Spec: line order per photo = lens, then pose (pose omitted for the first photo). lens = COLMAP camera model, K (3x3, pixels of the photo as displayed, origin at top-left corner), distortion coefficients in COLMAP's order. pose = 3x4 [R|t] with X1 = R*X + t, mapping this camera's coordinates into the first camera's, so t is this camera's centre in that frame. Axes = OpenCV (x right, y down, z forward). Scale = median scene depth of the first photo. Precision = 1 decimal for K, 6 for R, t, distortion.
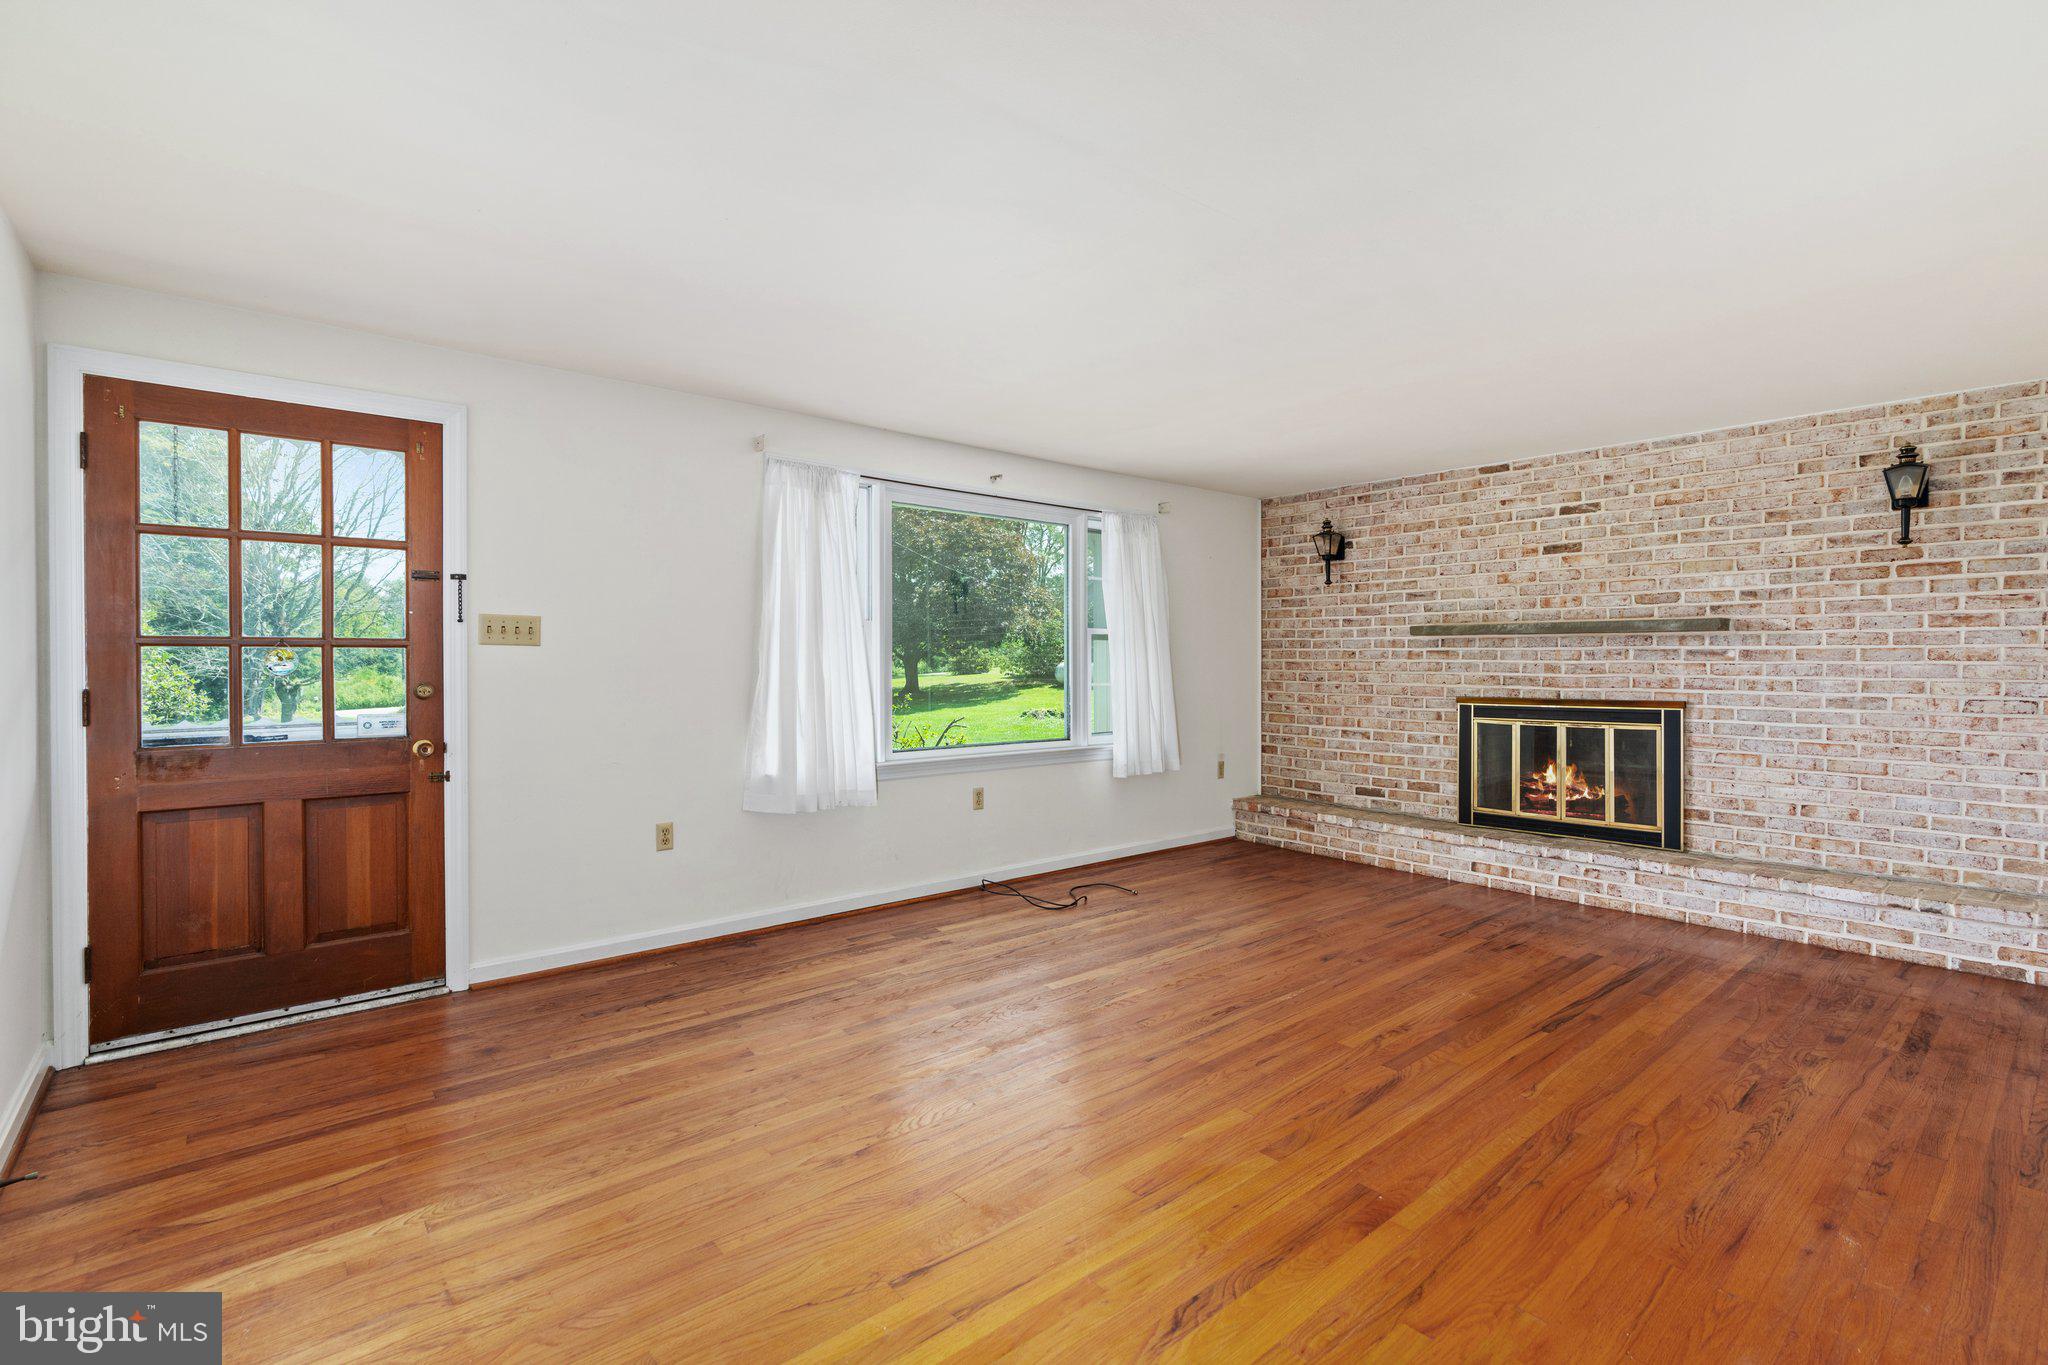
lens RADIAL K [[925.3, 0, 1020.0], [0, 925.3, 679.4], [0, 0, 1]] dist [-0.005553, 0.003294]
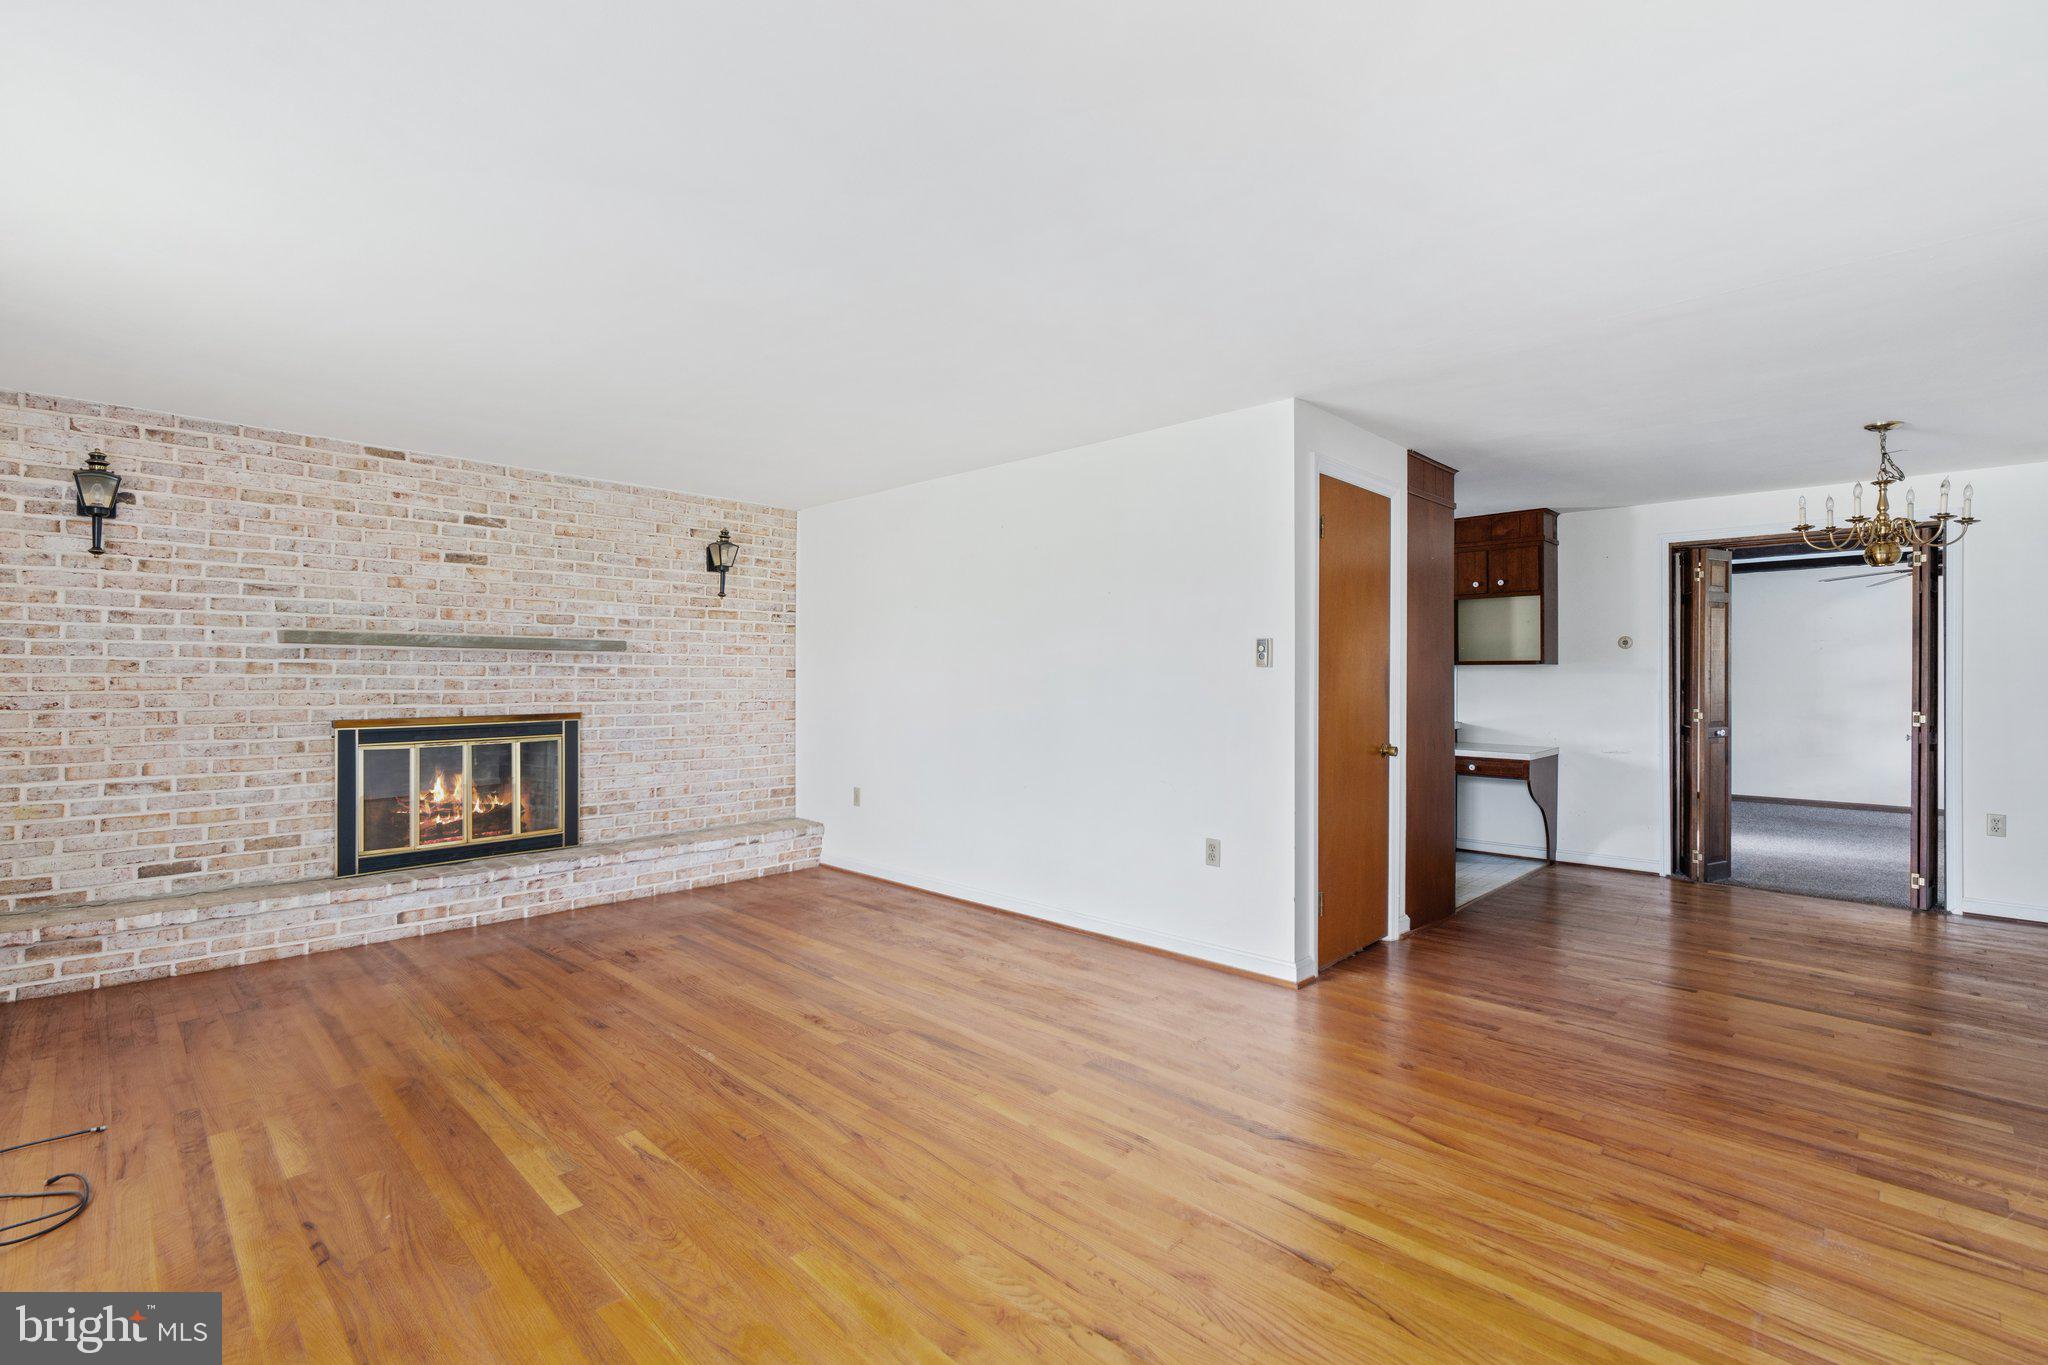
lens RADIAL K [[925.3, 0, 1022.7], [0, 925.3, 680.8], [0, 0, 1]] dist [-0.005553, 0.003294]
pose [[-0.094547, -0.005022, 0.995508, -0.487340], [0.016978, 0.999834, 0.006657, -0.014119], [-0.995376, 0.017531, -0.094446, 0.603196]]
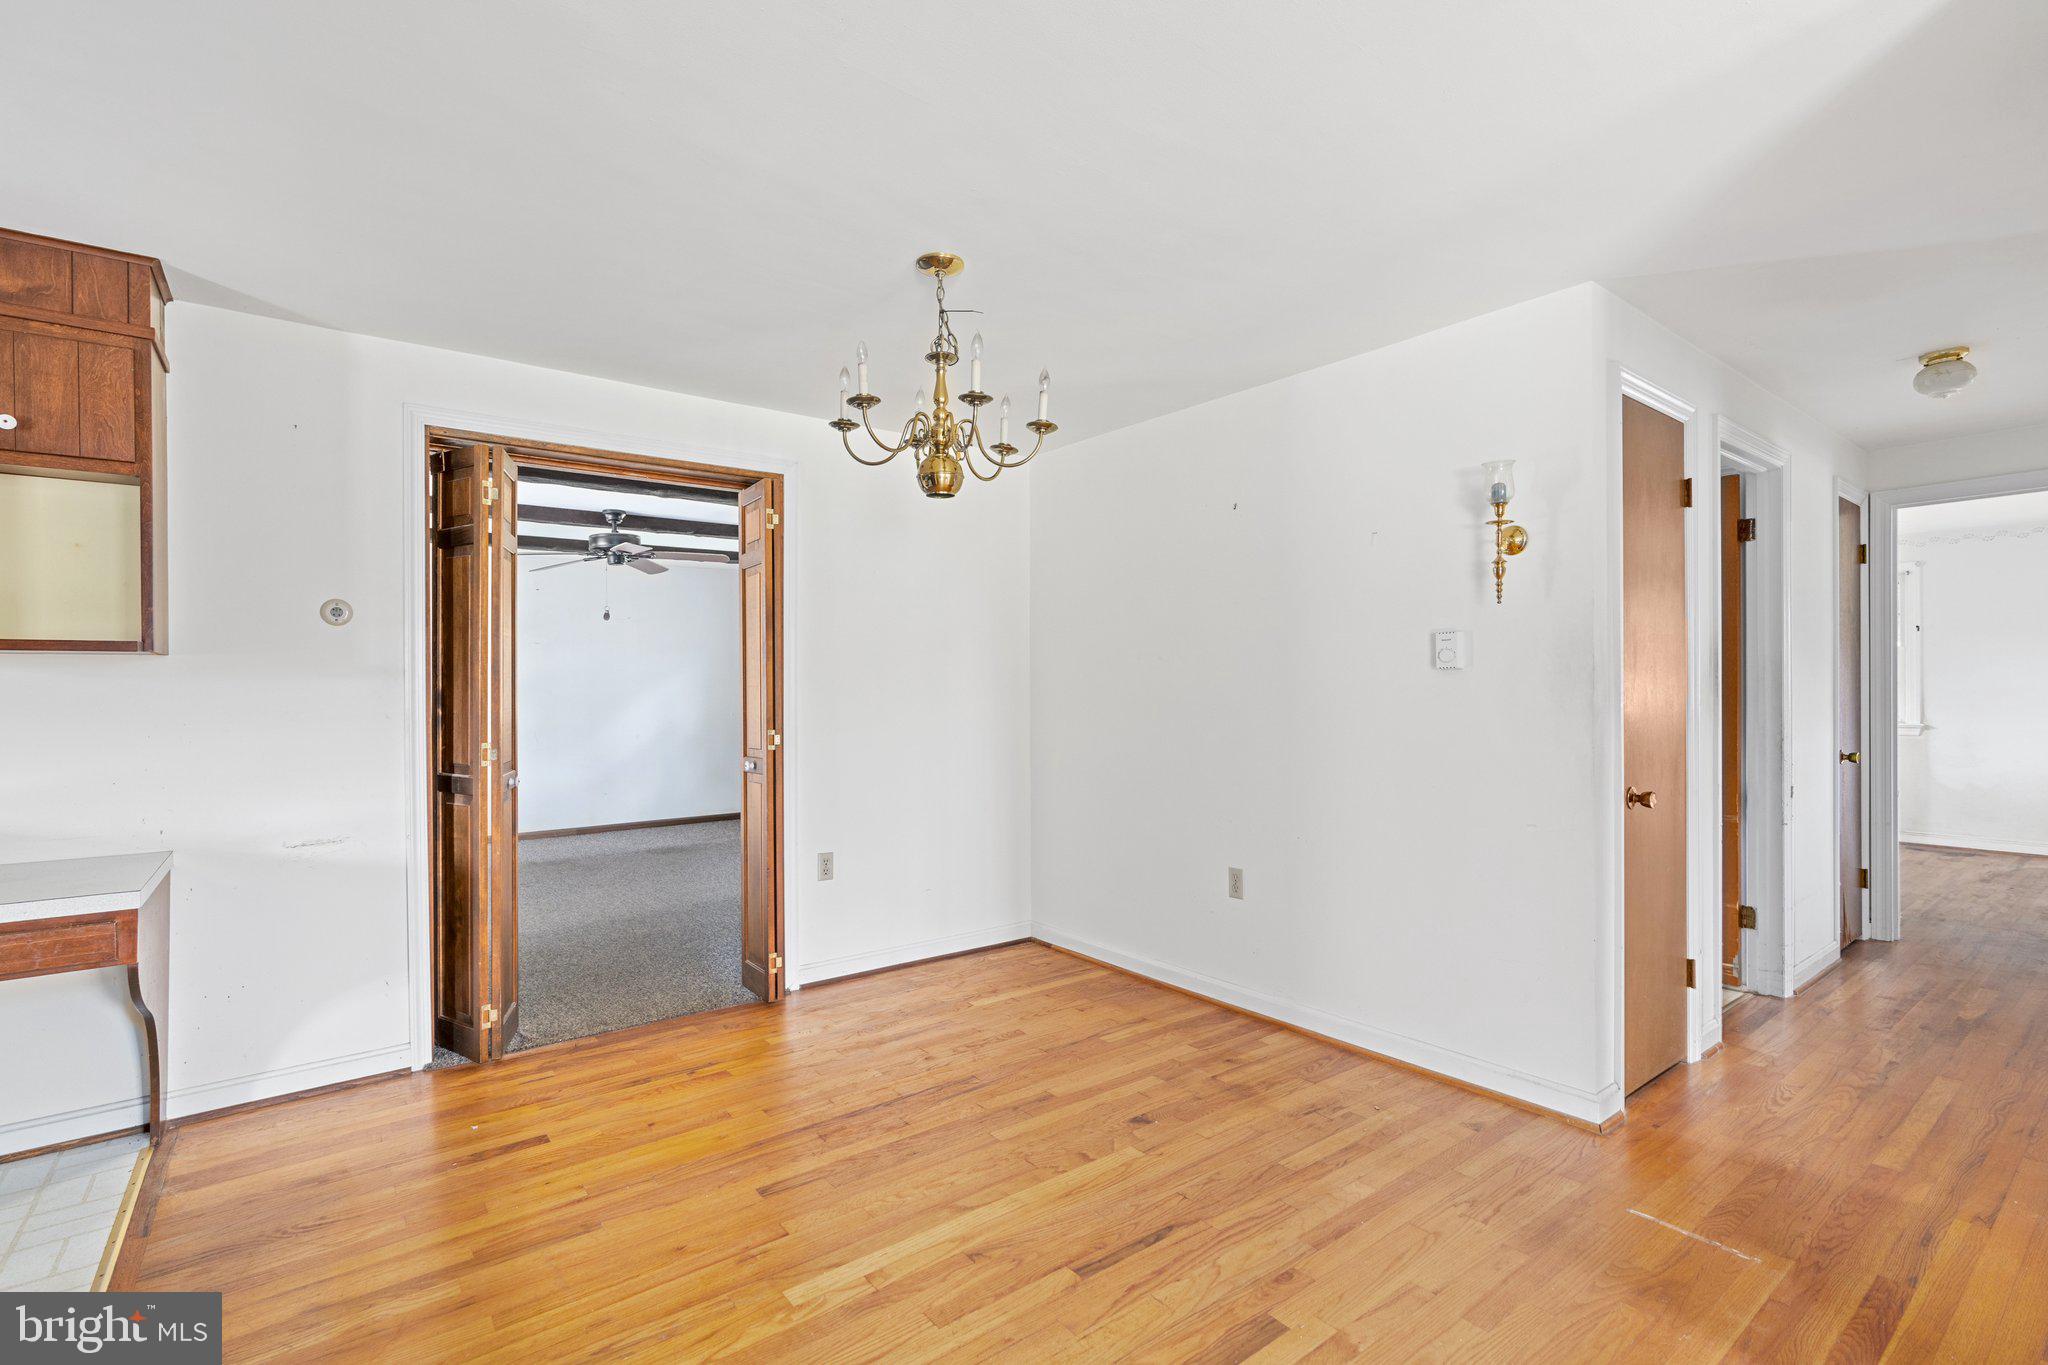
lens RADIAL K [[925.3, 0, 1012.8], [0, 925.3, 679.3], [0, 0, 1]] dist [-0.005553, 0.003294]
pose [[-0.997897, 0.000981, 0.064805, 0.272863], [0.002303, 0.999790, 0.020341, -0.010896], [-0.064771, 0.020448, -0.997691, 0.208857]]
